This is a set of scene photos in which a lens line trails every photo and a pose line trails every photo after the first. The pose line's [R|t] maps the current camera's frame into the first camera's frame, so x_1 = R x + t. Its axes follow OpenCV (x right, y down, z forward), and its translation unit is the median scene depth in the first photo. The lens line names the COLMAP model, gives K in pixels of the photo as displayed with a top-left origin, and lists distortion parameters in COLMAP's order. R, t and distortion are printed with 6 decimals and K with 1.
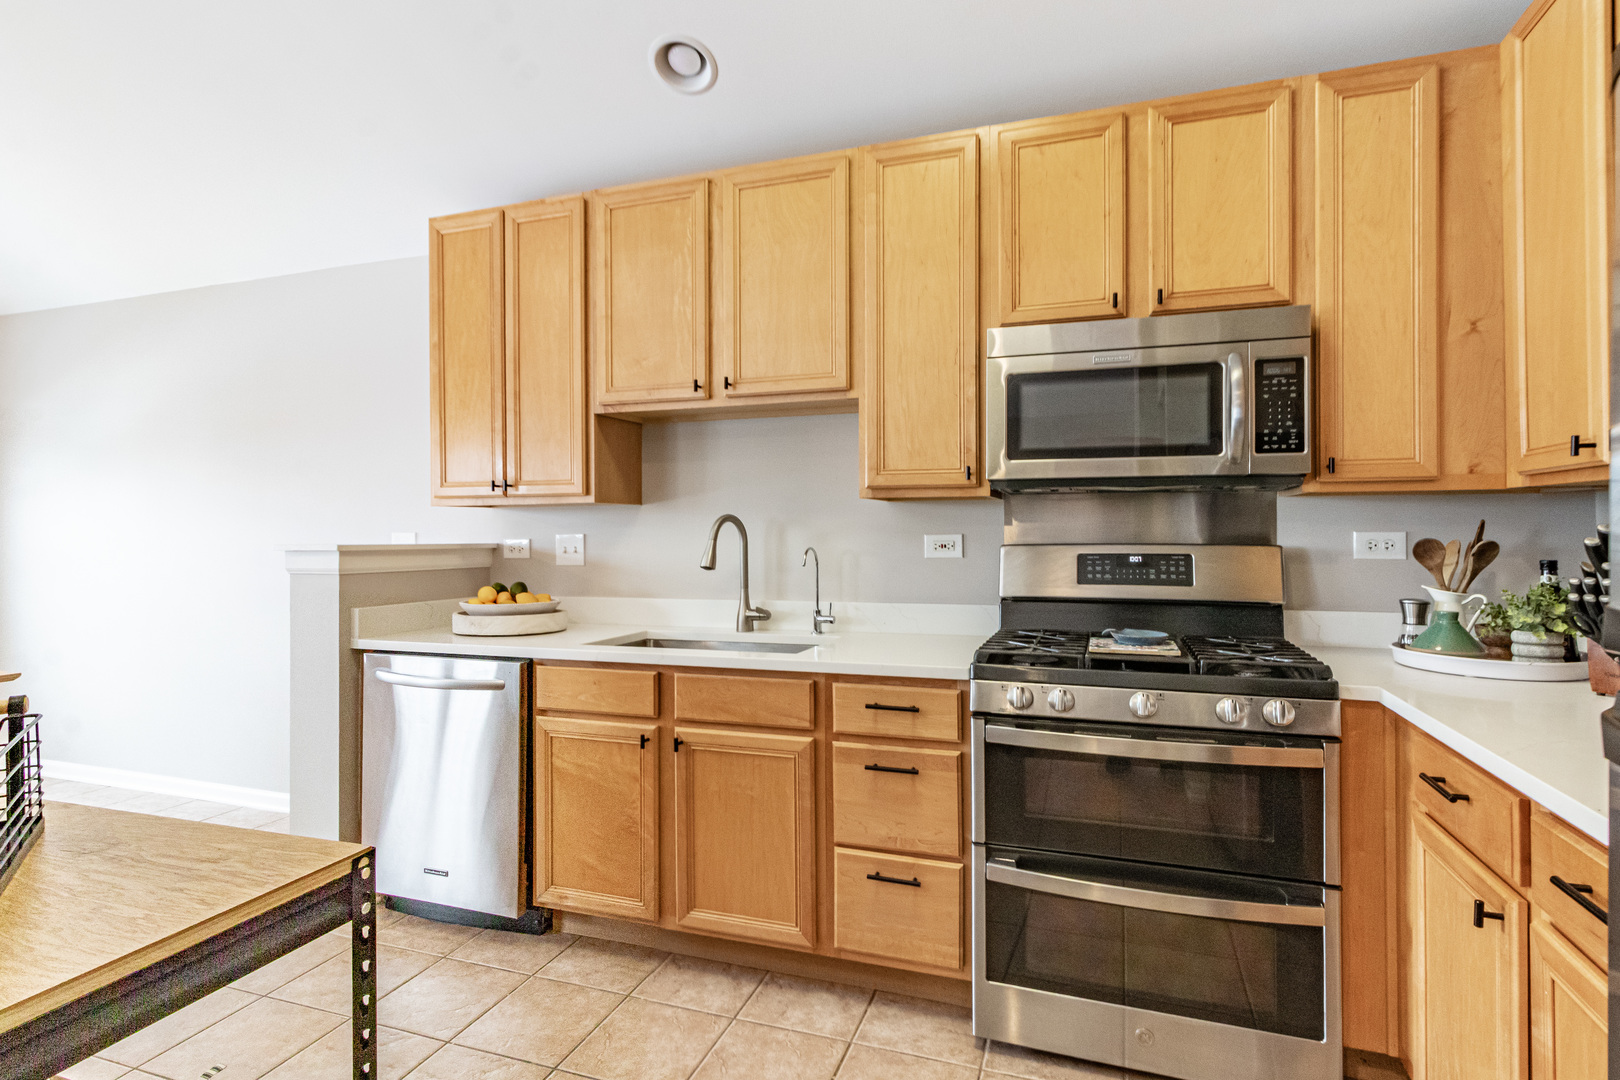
lens RADIAL K [[826.6, 0, 817.8], [0, 826.6, 533.7], [0, 0, 1]] dist [0.006719, 0.000086]
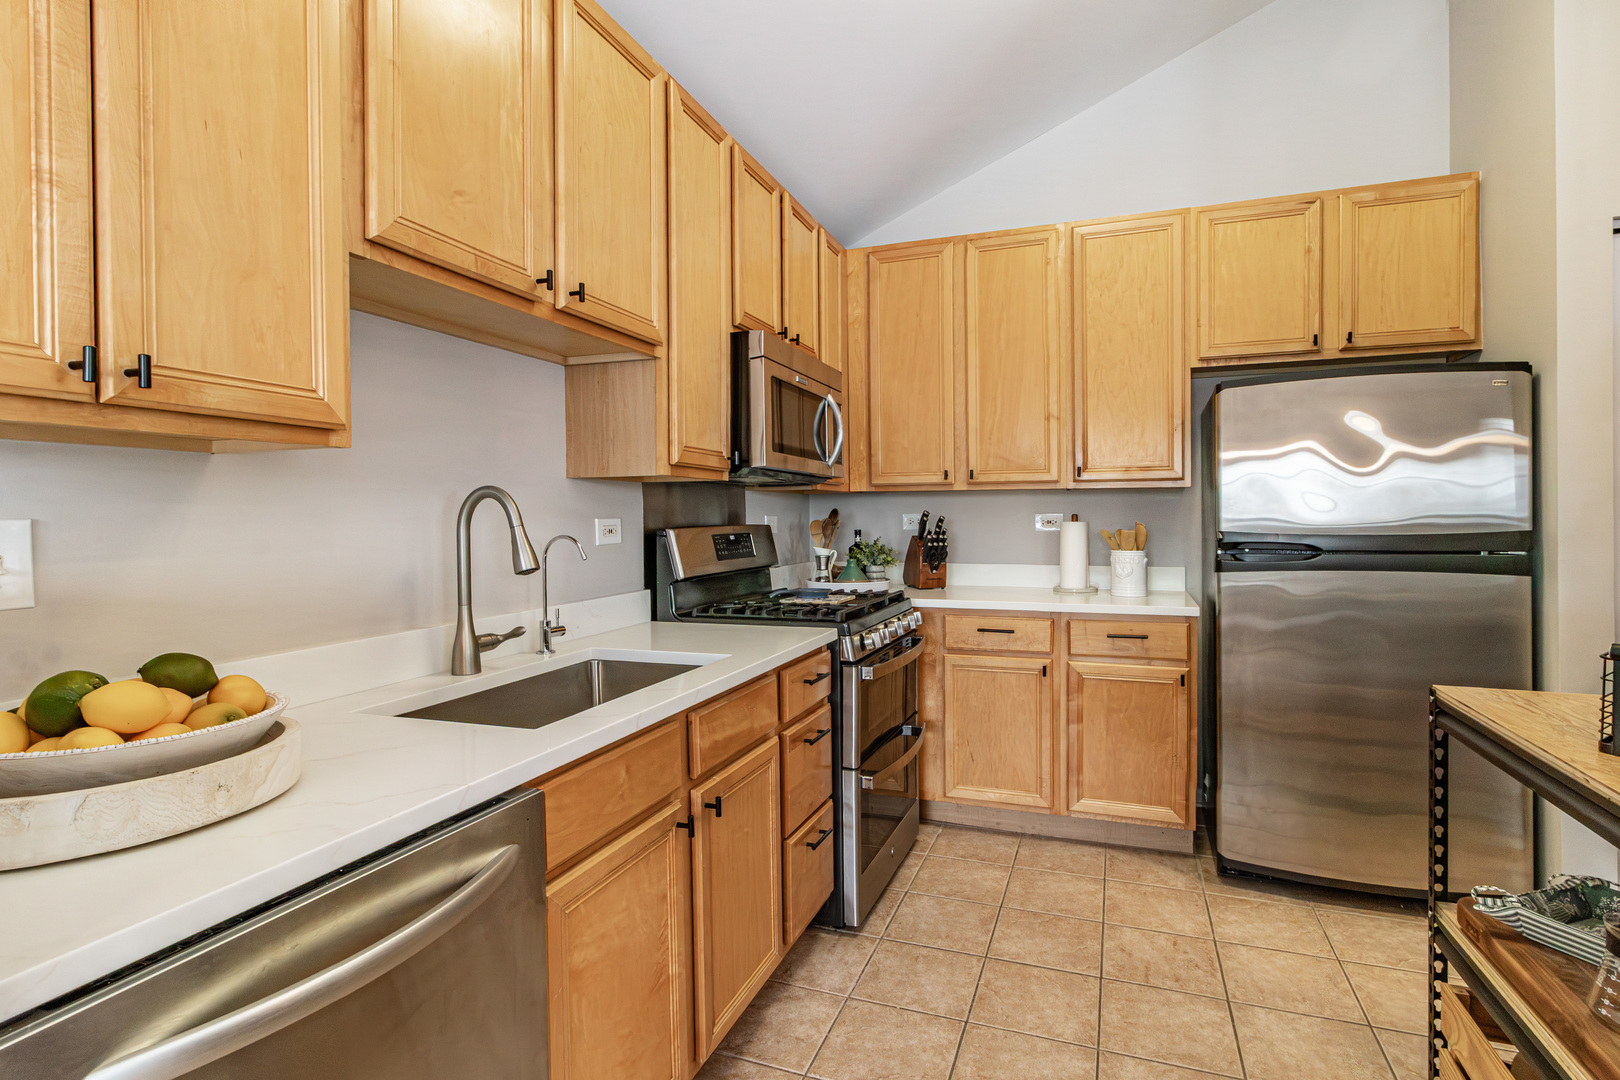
lens RADIAL K [[826.6, 0, 813.1], [0, 826.6, 531.6], [0, 0, 1]] dist [0.006719, 0.000086]
pose [[0.014872, -0.014853, 0.999779, -0.729651], [0.007978, 0.999860, 0.014735, 0.003886], [-0.999858, 0.007757, 0.014989, 0.744959]]
